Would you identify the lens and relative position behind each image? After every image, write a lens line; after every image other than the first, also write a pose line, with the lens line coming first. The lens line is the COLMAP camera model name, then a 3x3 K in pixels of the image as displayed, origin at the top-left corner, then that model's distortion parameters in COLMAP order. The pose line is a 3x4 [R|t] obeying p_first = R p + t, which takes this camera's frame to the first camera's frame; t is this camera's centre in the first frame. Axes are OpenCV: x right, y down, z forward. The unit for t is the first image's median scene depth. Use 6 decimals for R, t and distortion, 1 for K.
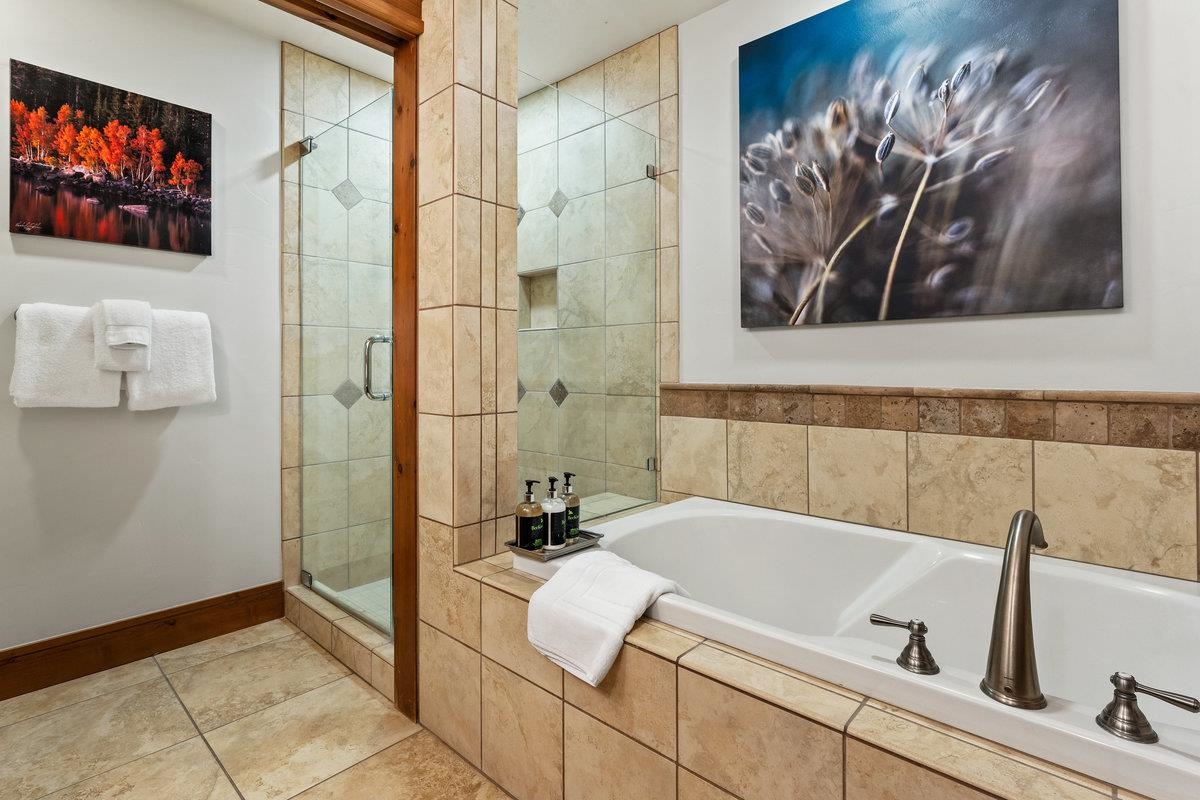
lens RADIAL K [[574.0, 0, 589.5], [0, 574.0, 363.9], [0, 0, 1]] dist [-0.001116, -0.000023]
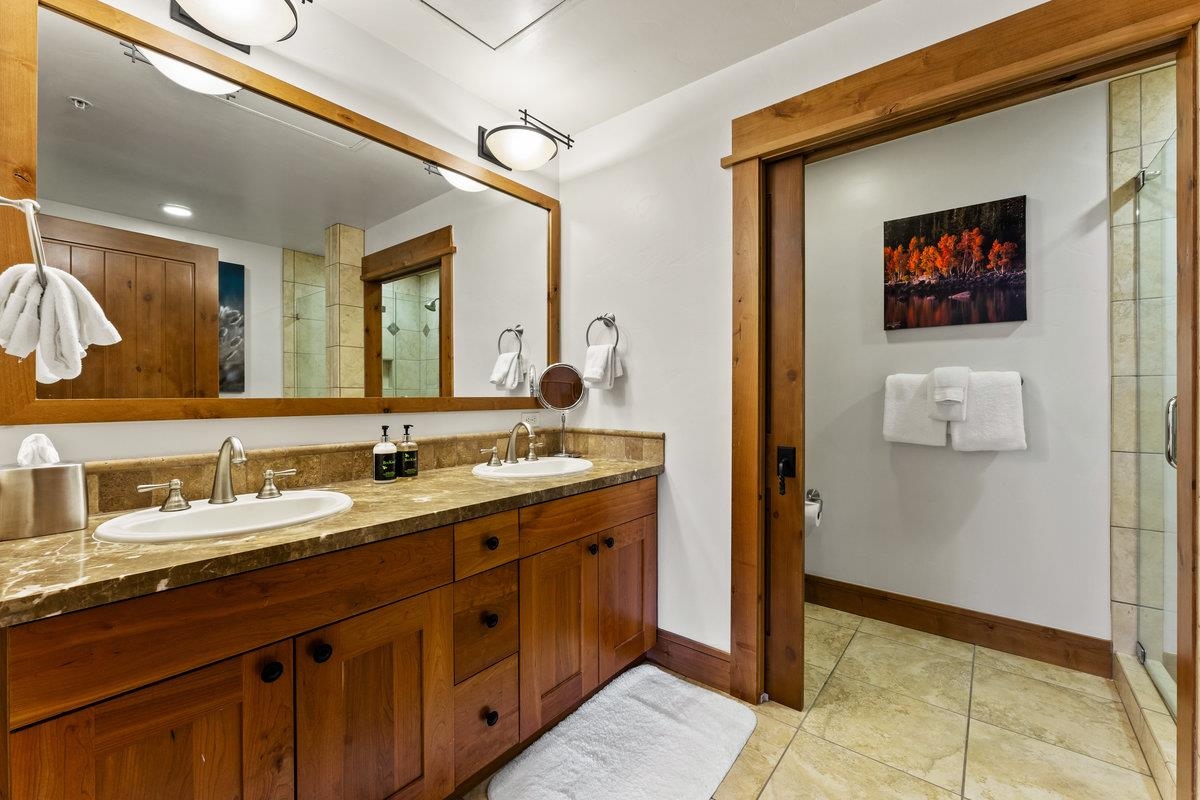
lens RADIAL K [[488.9, 0, 600.3], [0, 488.9, 399.4], [0, 0, 1]] dist [0.001440, 0.000123]
pose [[0.075309, 0.009433, -0.997116, 0.262952], [0.004688, 0.999941, 0.009813, -0.050593], [0.997149, -0.005414, 0.075260, 0.098559]]
